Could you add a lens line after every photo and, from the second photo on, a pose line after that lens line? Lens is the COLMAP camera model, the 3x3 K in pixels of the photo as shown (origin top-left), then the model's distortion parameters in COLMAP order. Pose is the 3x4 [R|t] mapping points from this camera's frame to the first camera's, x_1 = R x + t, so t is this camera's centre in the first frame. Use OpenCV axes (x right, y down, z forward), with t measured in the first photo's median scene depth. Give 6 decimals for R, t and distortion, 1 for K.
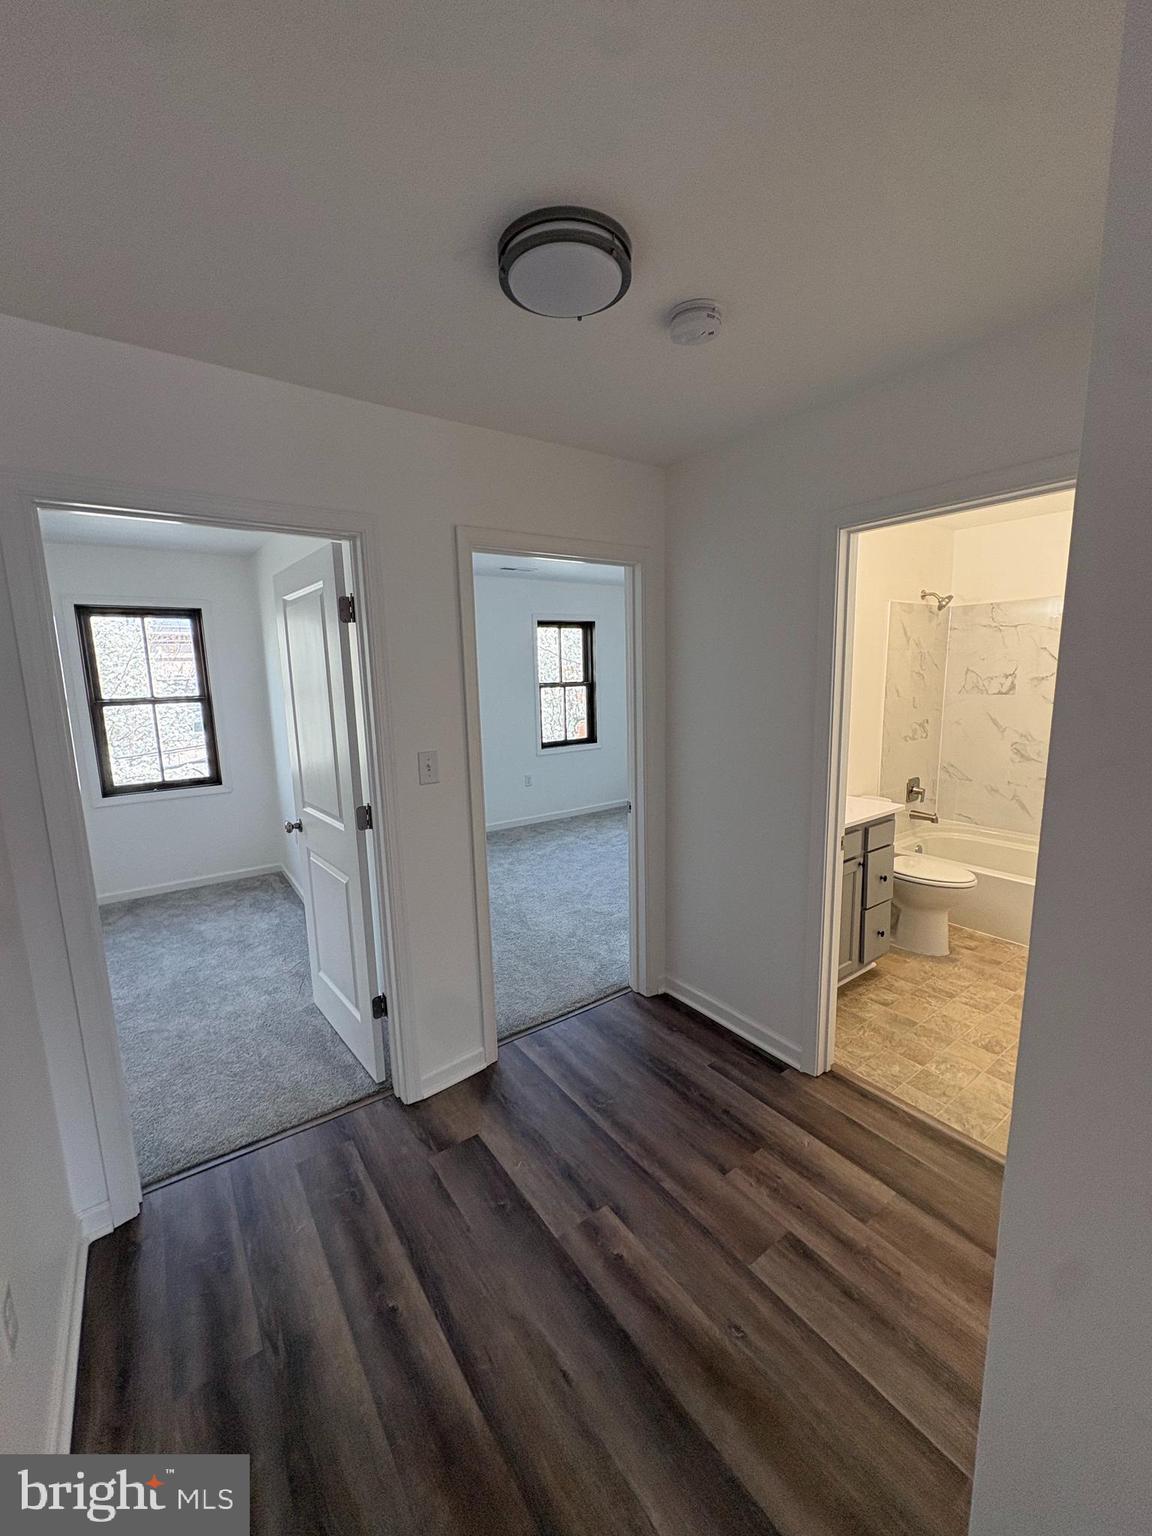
lens RADIAL K [[609.9, 0, 576.0], [0, 609.9, 768.0], [0, 0, 1]] dist [-0.002228, 0.000332]
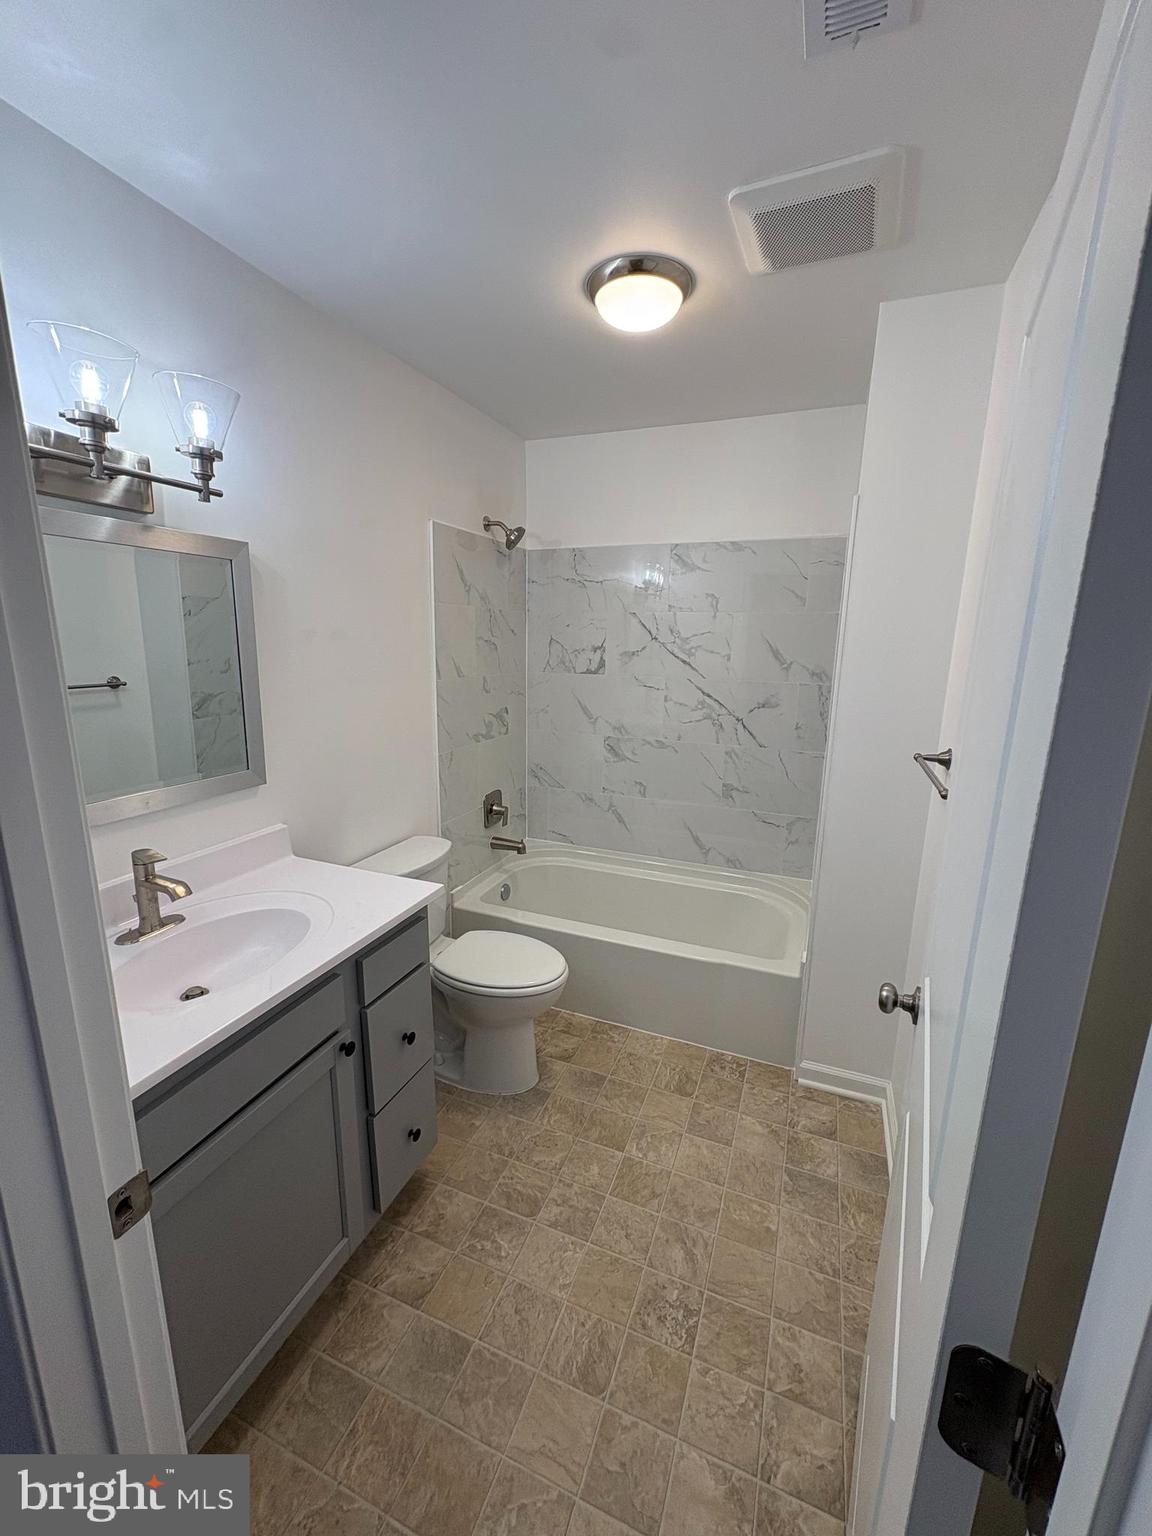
lens RADIAL K [[609.9, 0, 576.0], [0, 609.9, 768.0], [0, 0, 1]] dist [-0.002228, 0.000332]
pose [[0.843749, -0.076495, 0.531259, 0.278591], [0.048575, 0.996613, 0.066354, -0.056280], [-0.534535, -0.030180, 0.844607, 0.375895]]
